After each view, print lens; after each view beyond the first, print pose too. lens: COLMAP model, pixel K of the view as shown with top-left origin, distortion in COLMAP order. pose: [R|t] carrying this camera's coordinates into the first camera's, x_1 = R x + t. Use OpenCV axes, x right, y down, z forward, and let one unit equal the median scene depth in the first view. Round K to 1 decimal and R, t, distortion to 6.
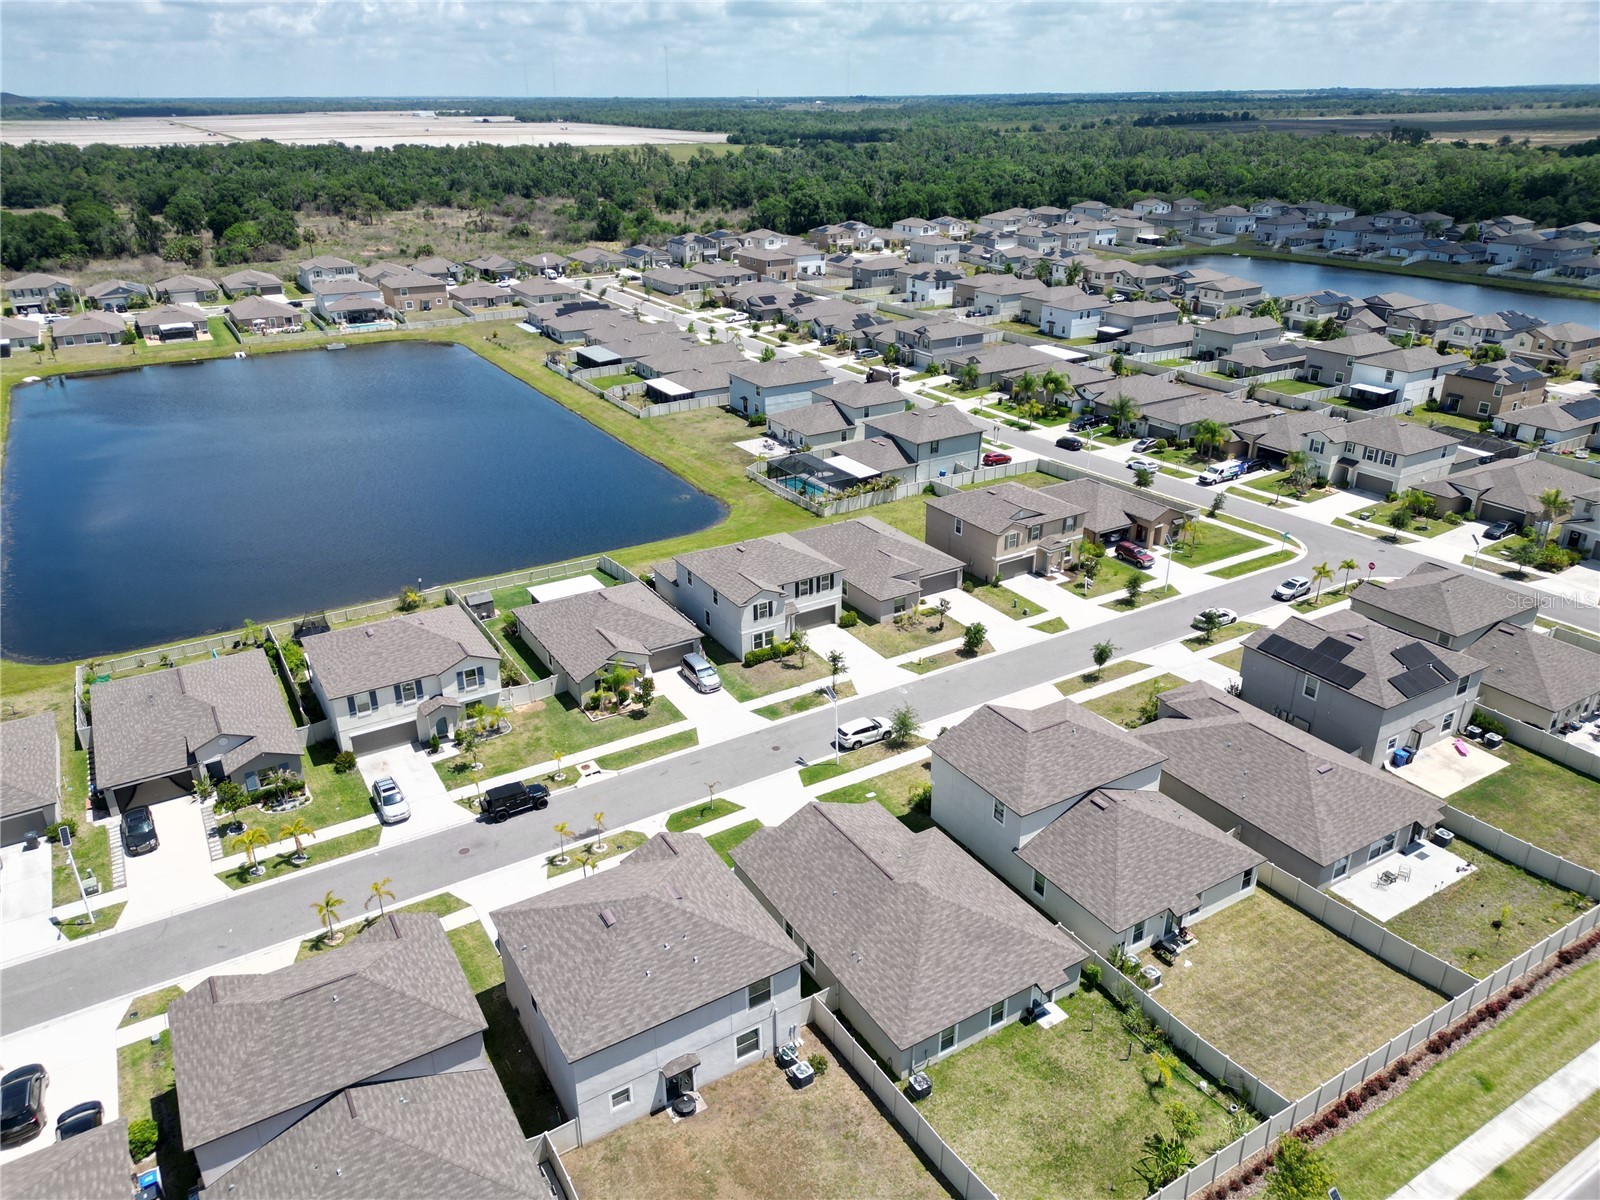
lens RADIAL K [[1120.4, 0, 805.2], [0, 1120.4, 625.3], [0, 0, 1]] dist [0.083026, -0.080534]
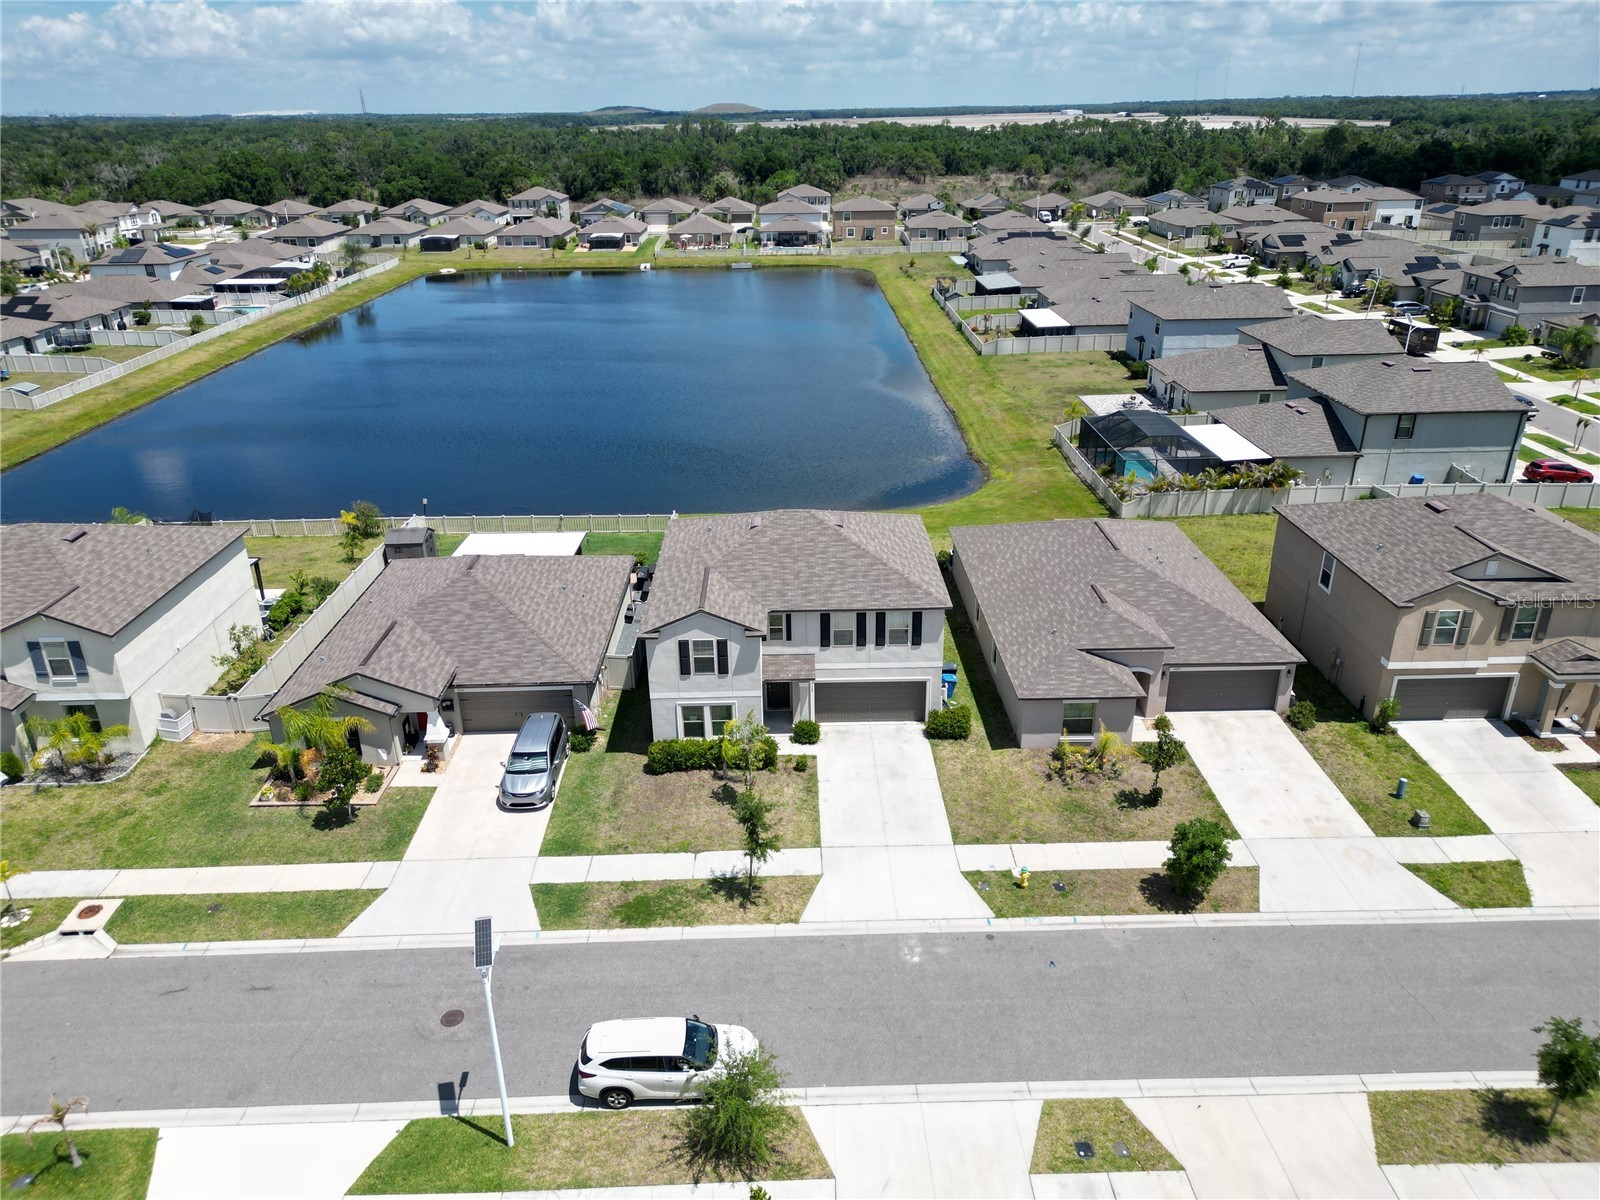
lens RADIAL K [[1122.0, 0, 804.5], [0, 1122.0, 600.1], [0, 0, 1]] dist [0.073537, -0.071005]
pose [[0.863736, 0.196723, -0.463962, 0.171572], [-0.209317, 0.977533, 0.024805, -0.047106], [0.458418, 0.075691, 0.885508, 0.534510]]
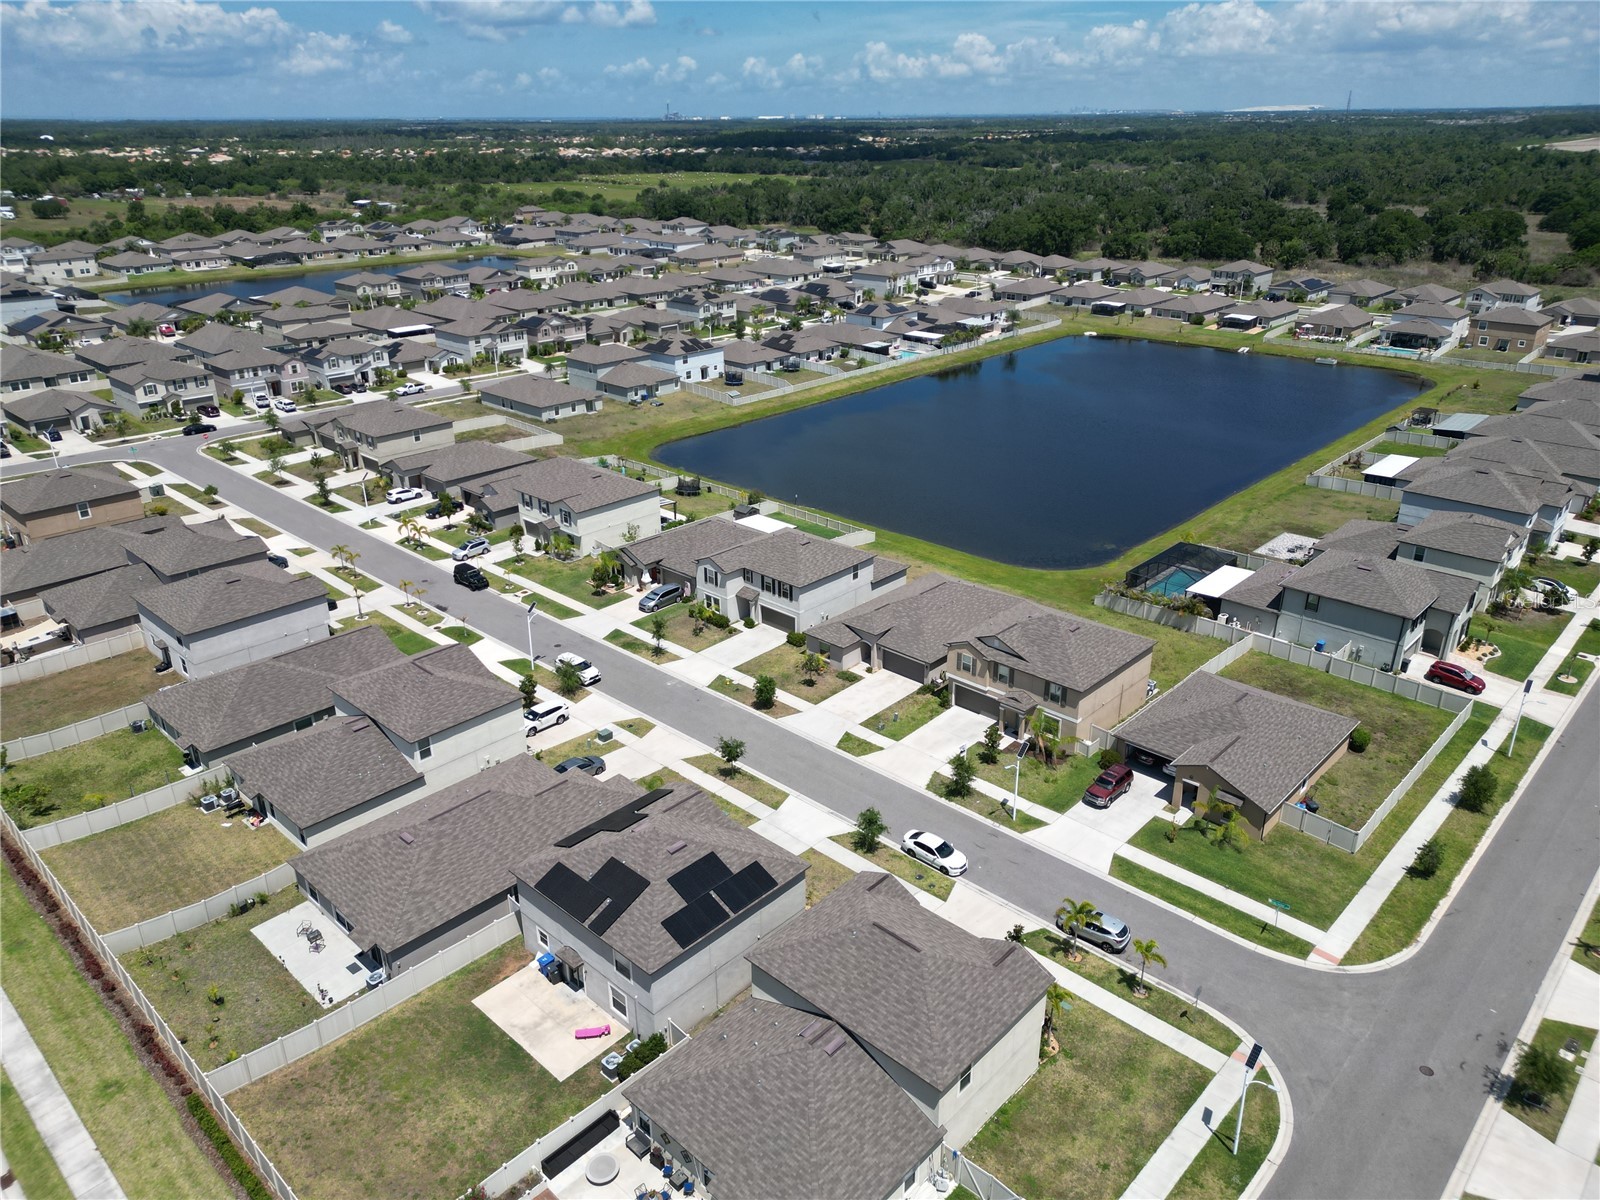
lens RADIAL K [[1120.4, 0, 805.2], [0, 1120.4, 625.3], [0, 0, 1]] dist [0.083026, -0.080534]
pose [[0.264471, 0.405462, -0.875018, 0.838614], [-0.408951, 0.868859, 0.279004, -0.273545], [0.873392, 0.284051, 0.395602, 0.564476]]
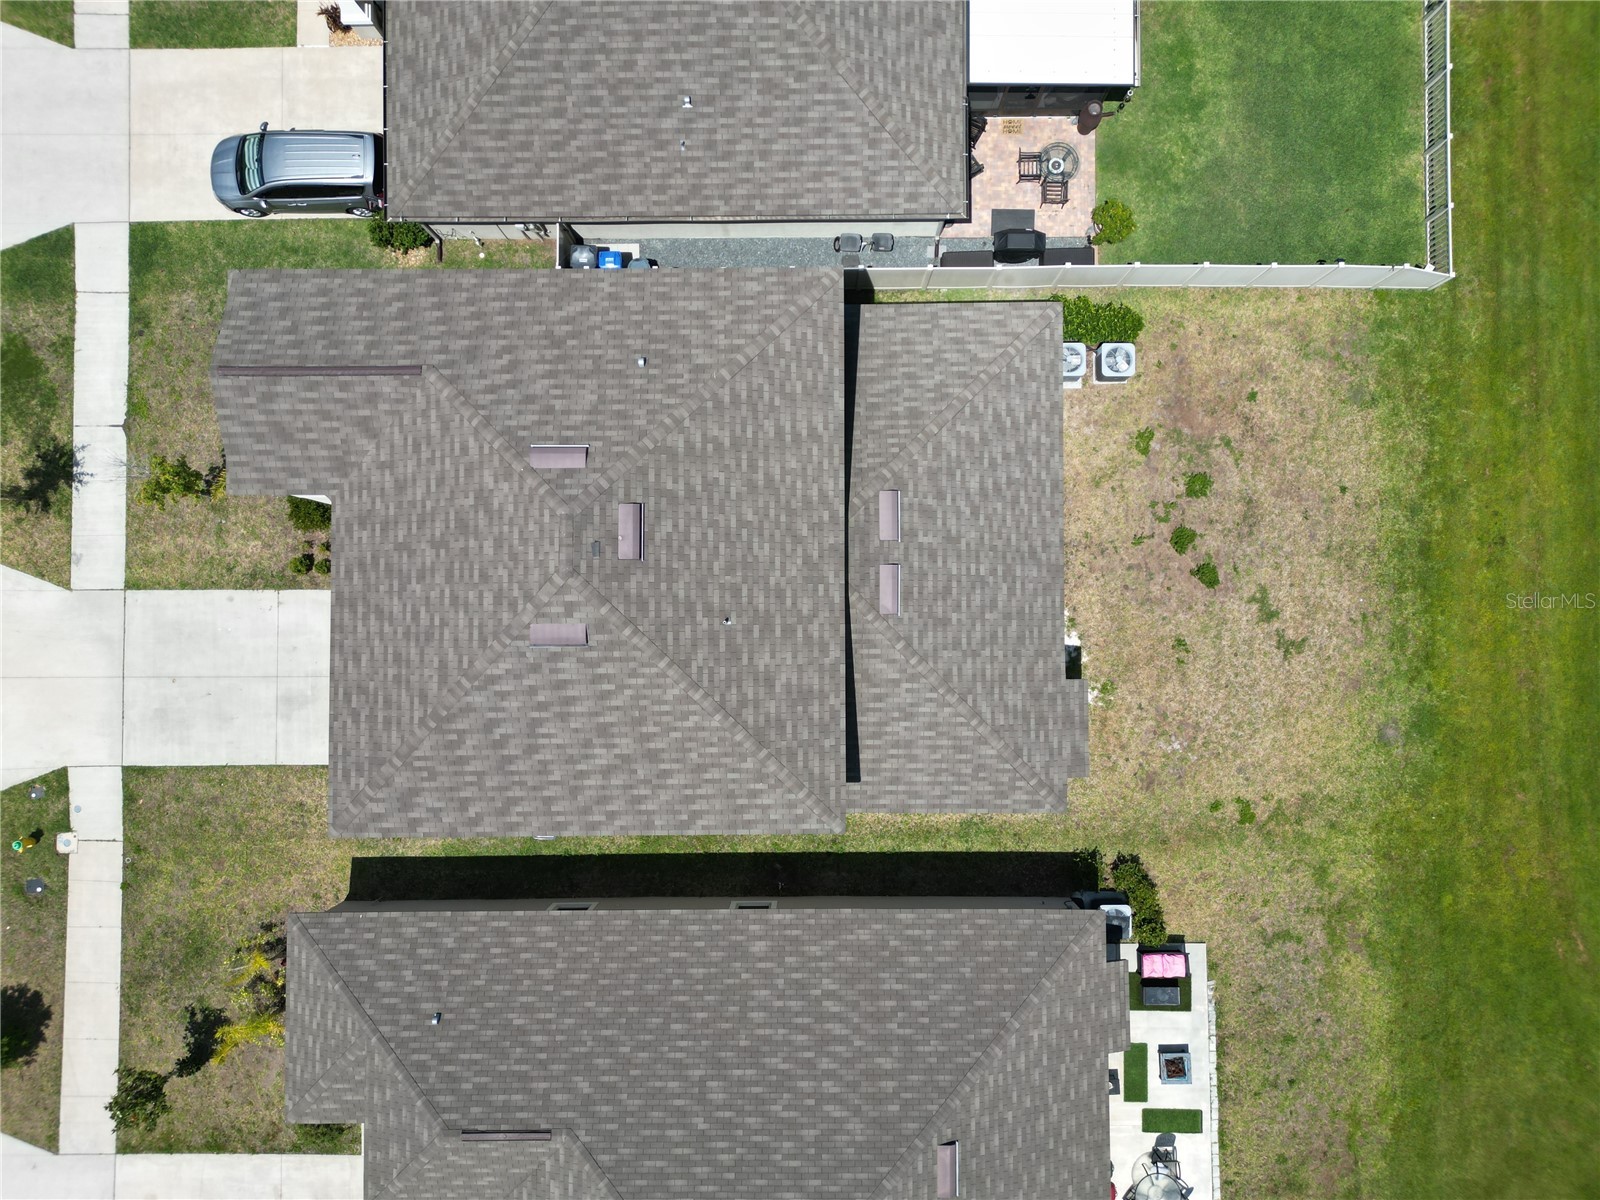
lens RADIAL K [[1120.4, 0, 805.2], [0, 1120.4, 625.3], [0, 0, 1]] dist [0.083026, -0.080534]
pose [[-0.515802, 0.856588, -0.014320, -0.043740], [-0.358168, -0.200429, 0.911890, -0.269028], [0.778244, 0.475484, 0.410184, 0.872600]]
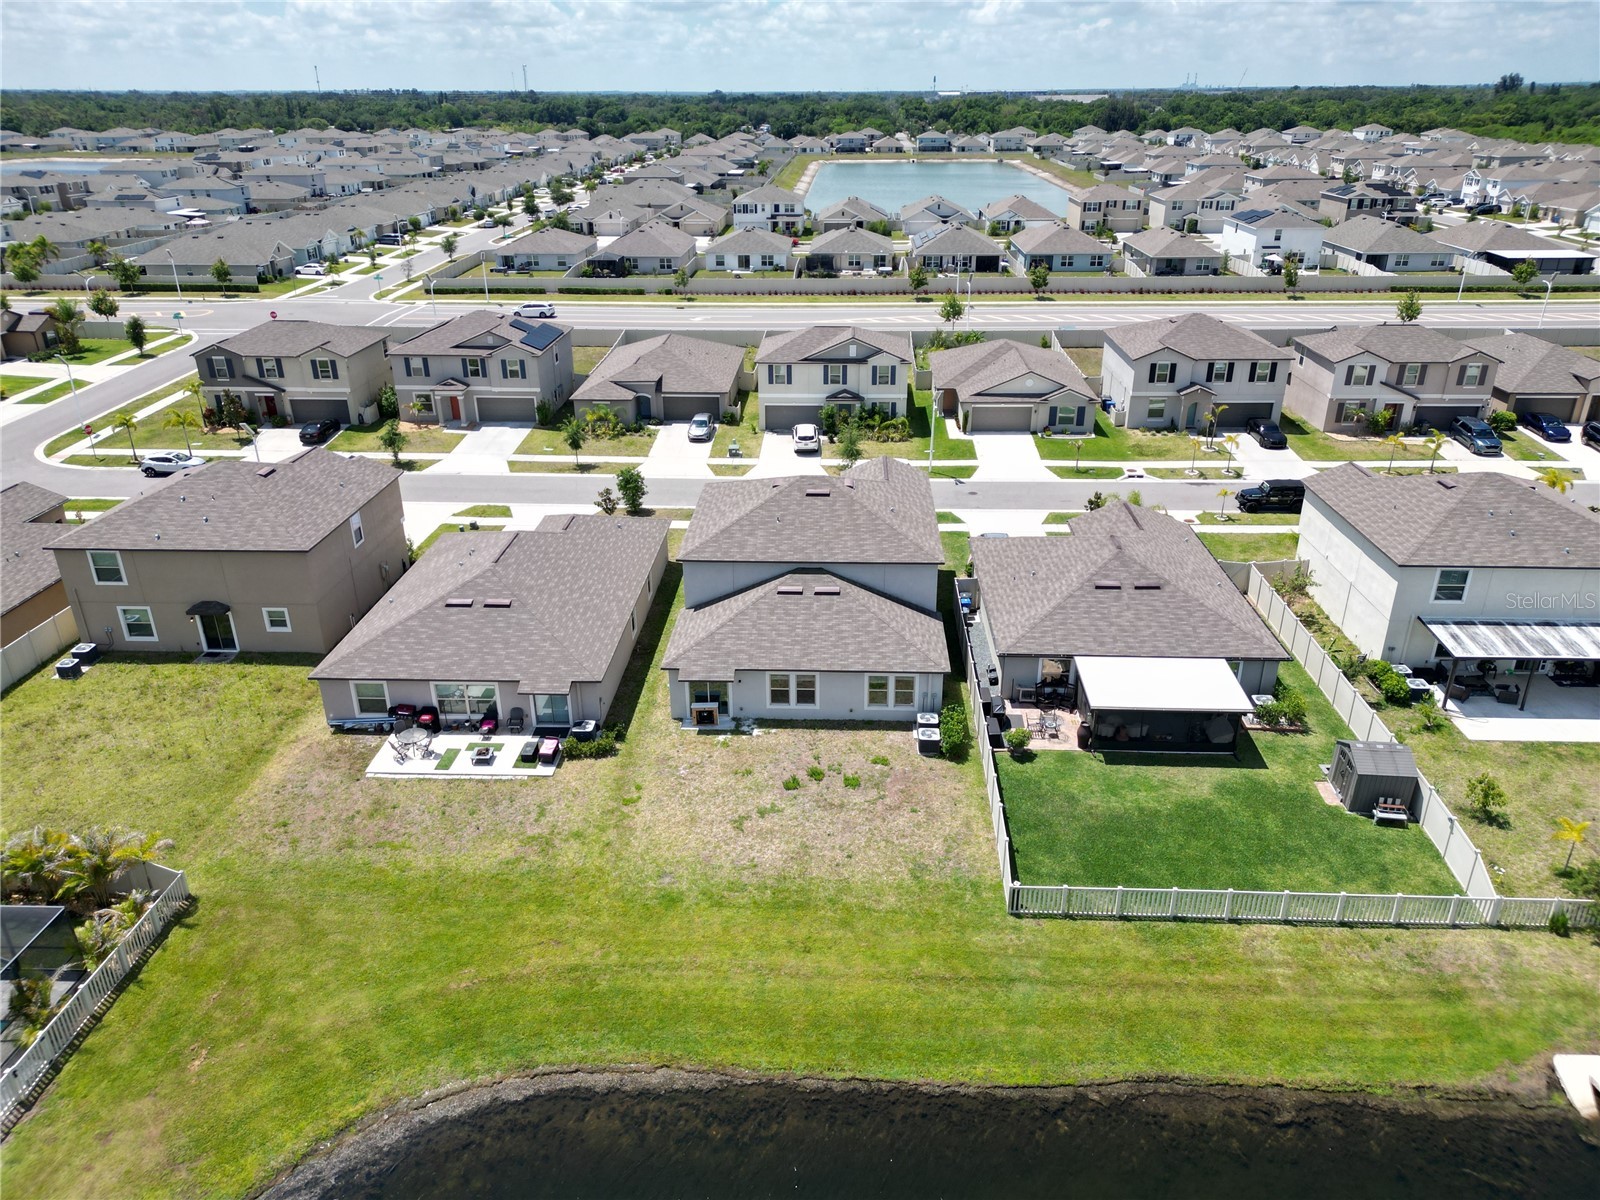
lens RADIAL K [[1120.4, 0, 805.2], [0, 1120.4, 625.3], [0, 0, 1]] dist [0.083026, -0.080534]
pose [[-0.830420, -0.232832, 0.506155, -0.299698], [0.245039, 0.663271, 0.707126, -0.374726], [-0.500359, 0.711239, -0.493740, 1.205587]]
